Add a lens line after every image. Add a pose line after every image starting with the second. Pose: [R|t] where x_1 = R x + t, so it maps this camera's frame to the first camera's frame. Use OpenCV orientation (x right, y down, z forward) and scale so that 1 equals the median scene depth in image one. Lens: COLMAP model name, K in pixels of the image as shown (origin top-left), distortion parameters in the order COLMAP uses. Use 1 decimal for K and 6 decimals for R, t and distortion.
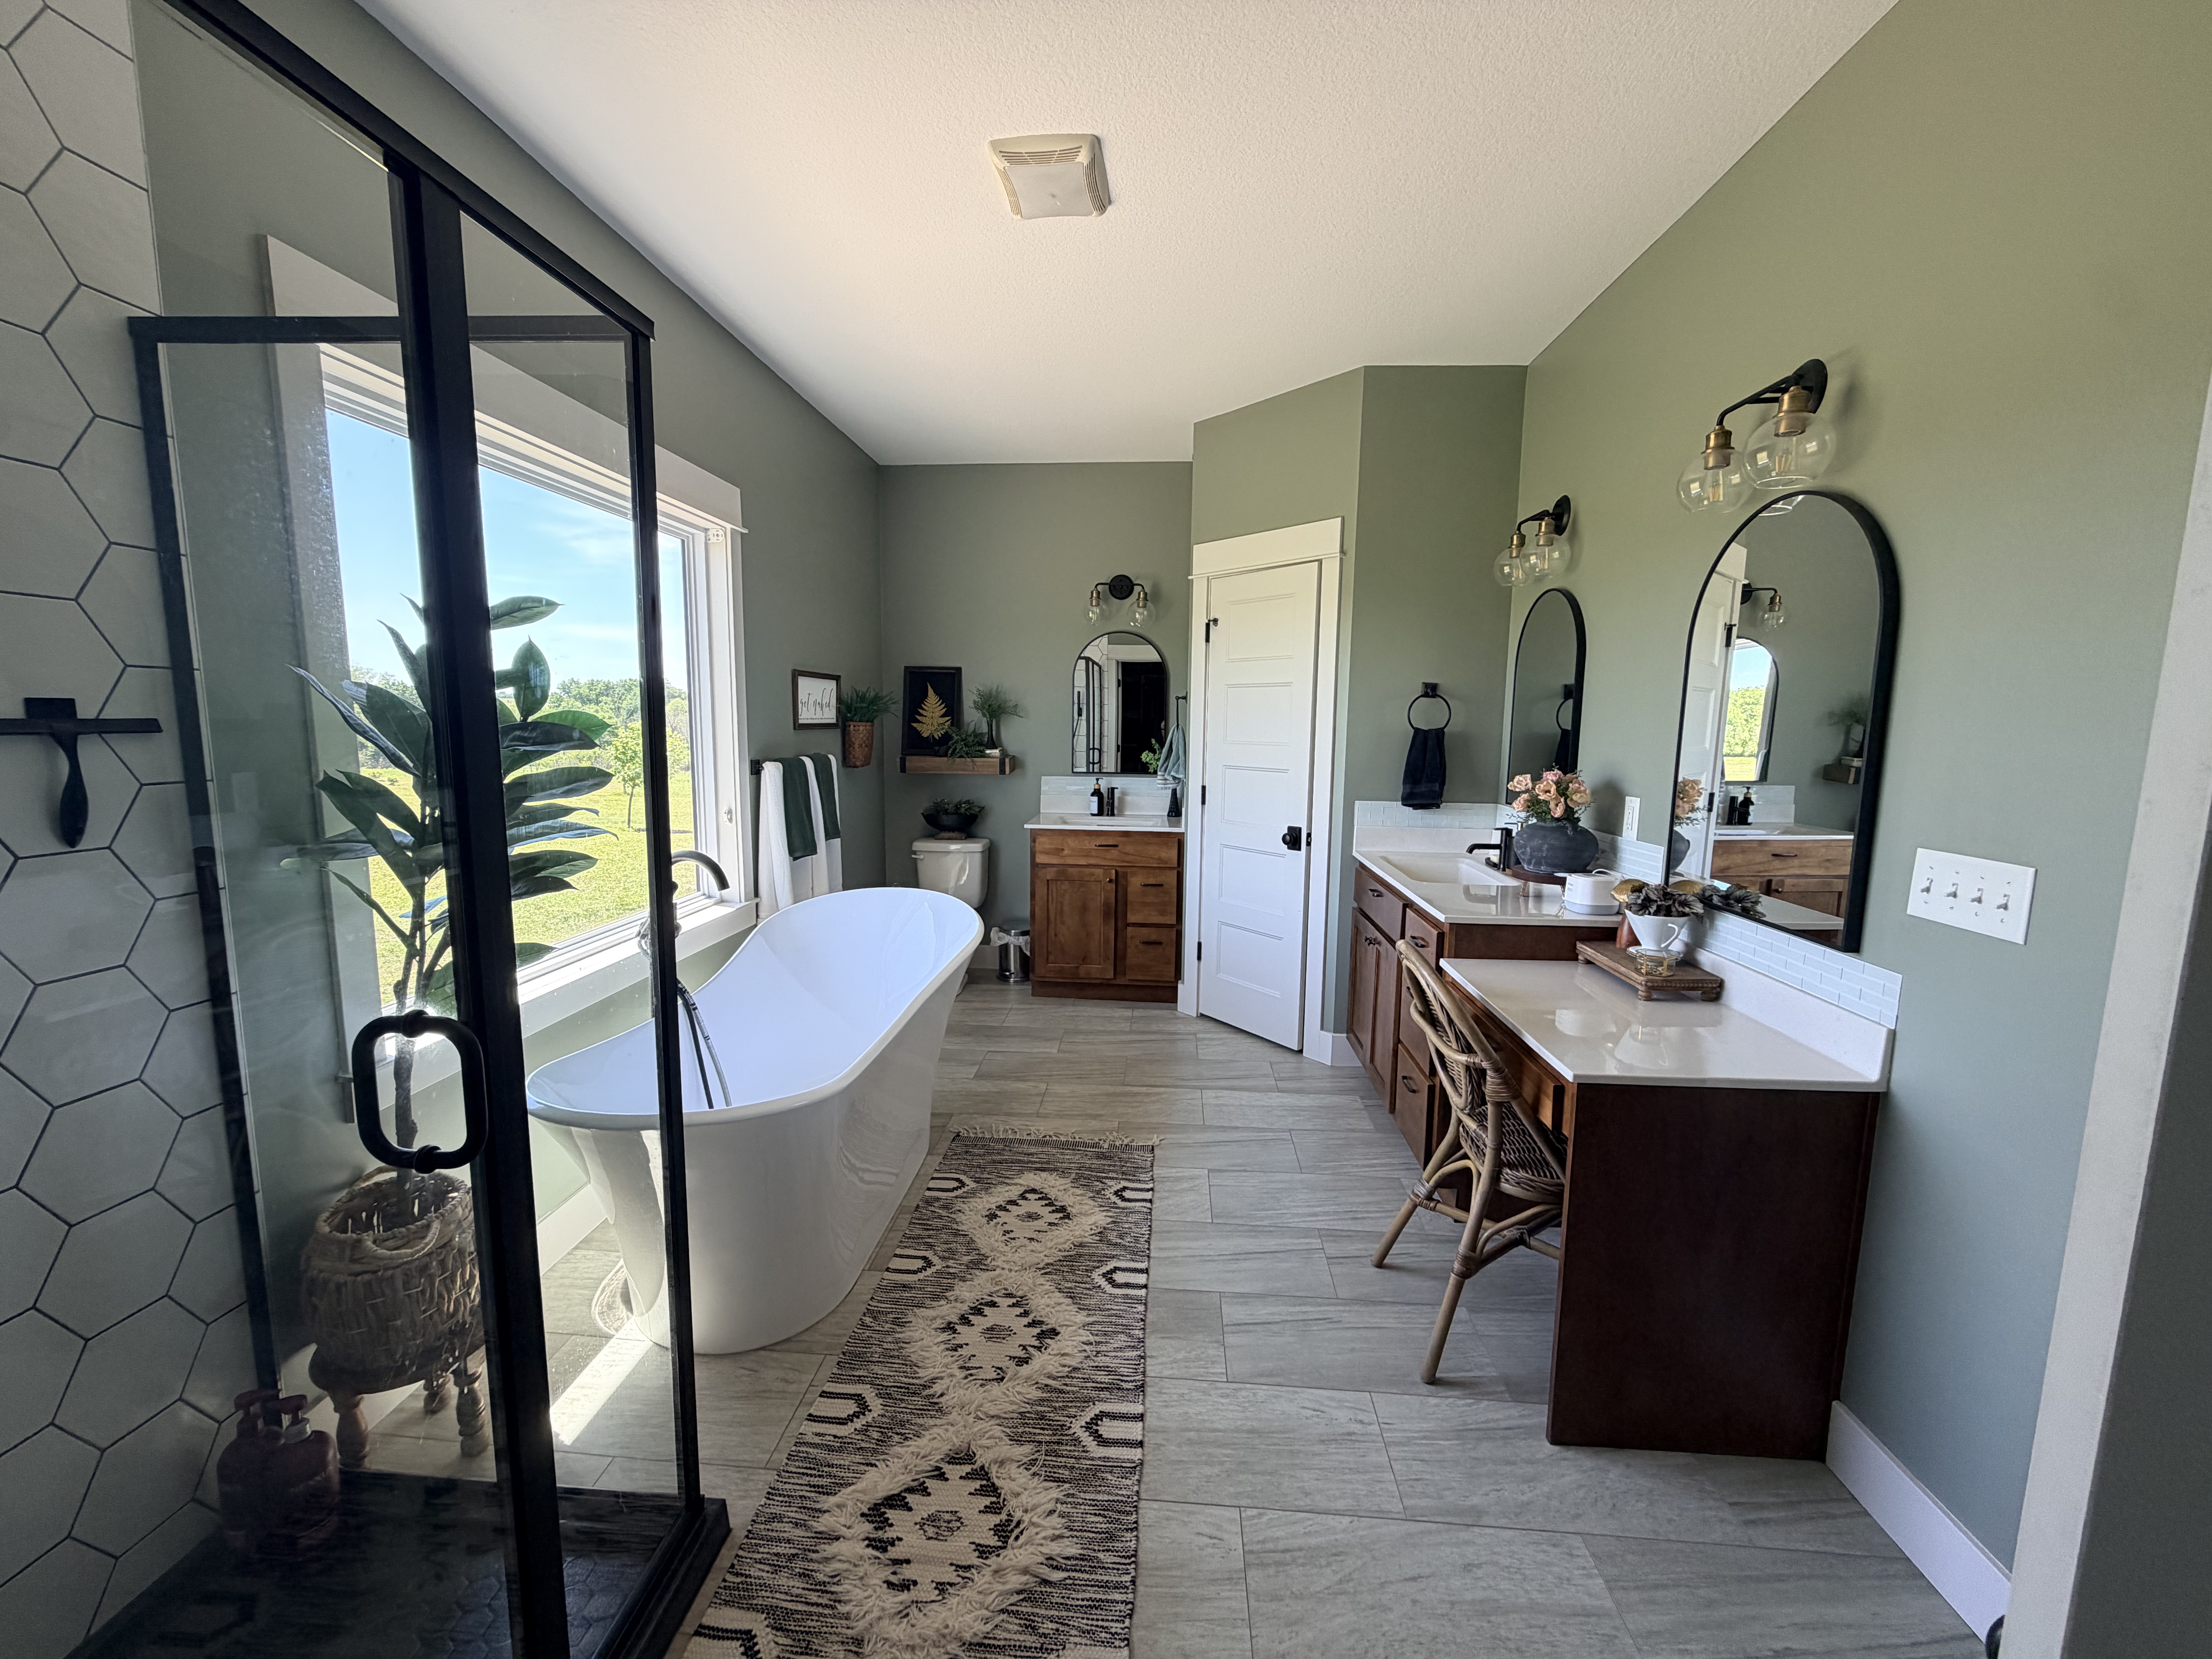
lens RADIAL K [[876.2, 0, 1104.2], [0, 876.2, 831.1], [0, 0, 1]] dist [-0.008493, -0.000926]
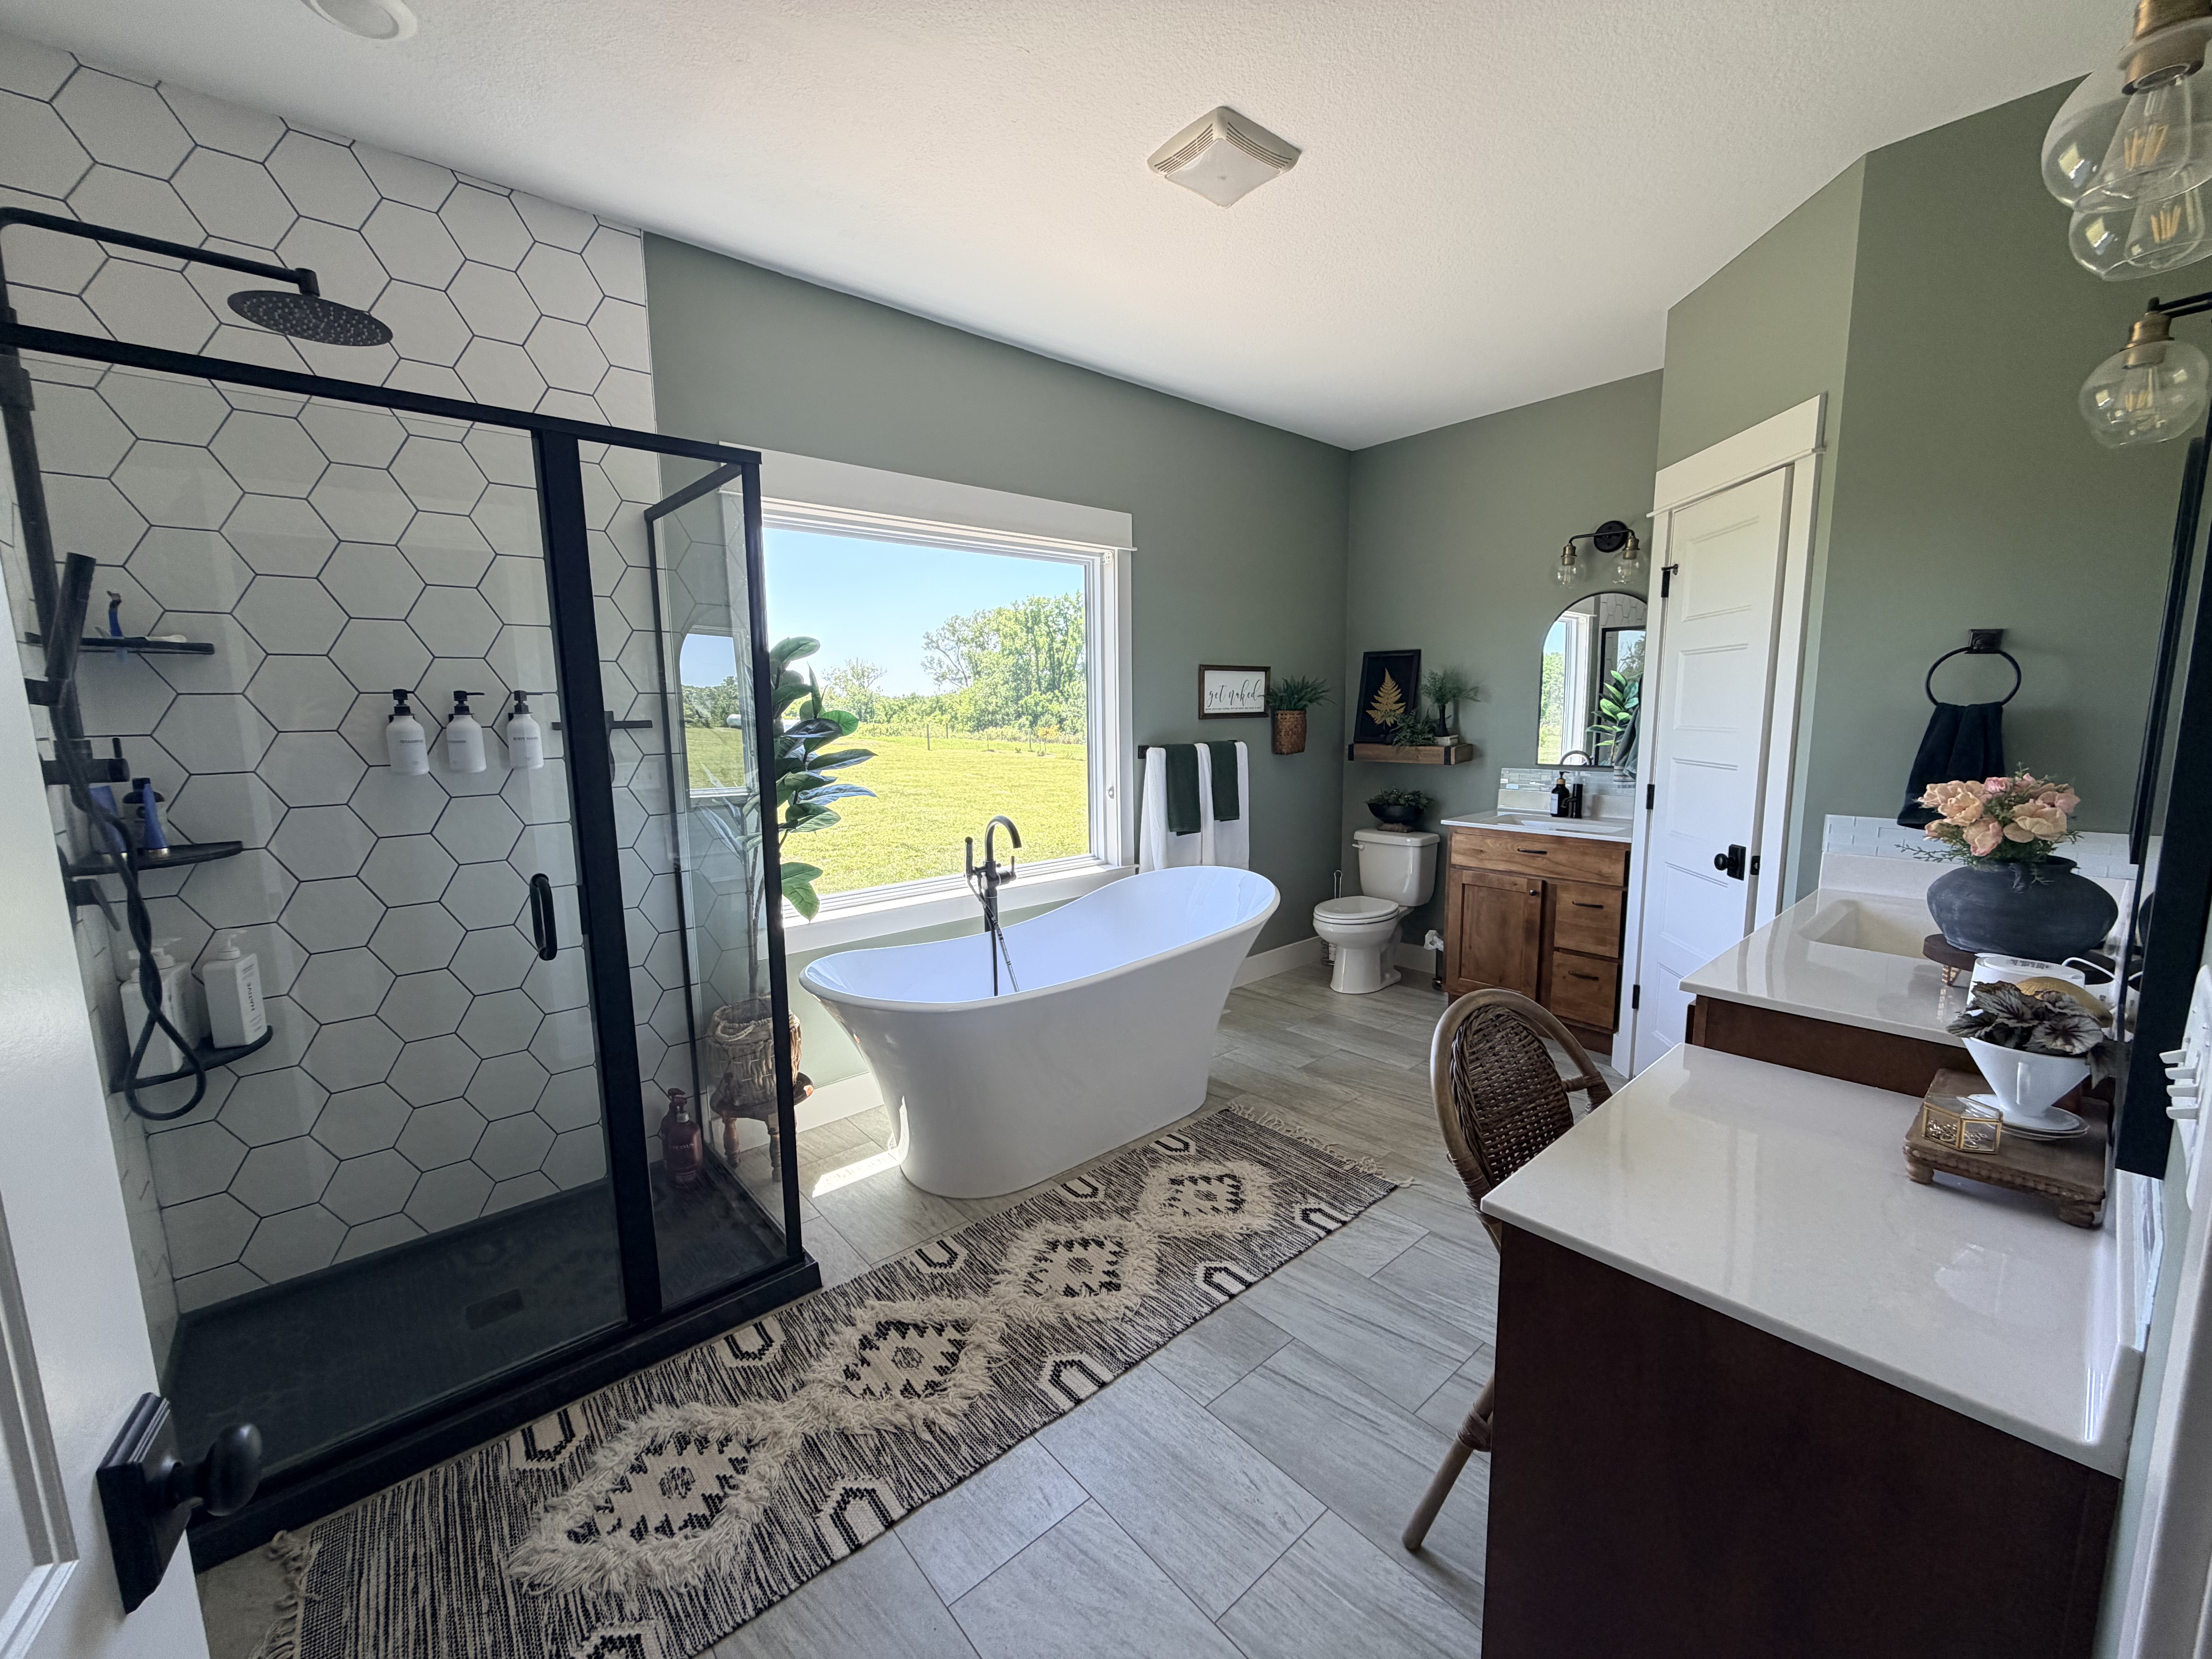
lens RADIAL K [[876.2, 0, 1096.2], [0, 876.2, 831.1], [0, 0, 1]] dist [-0.008493, -0.000926]
pose [[0.702665, 0.076459, -0.707401, 0.492702], [-0.066476, 0.996915, 0.041720, -0.016288], [0.708409, 0.017710, 0.705580, 0.174363]]
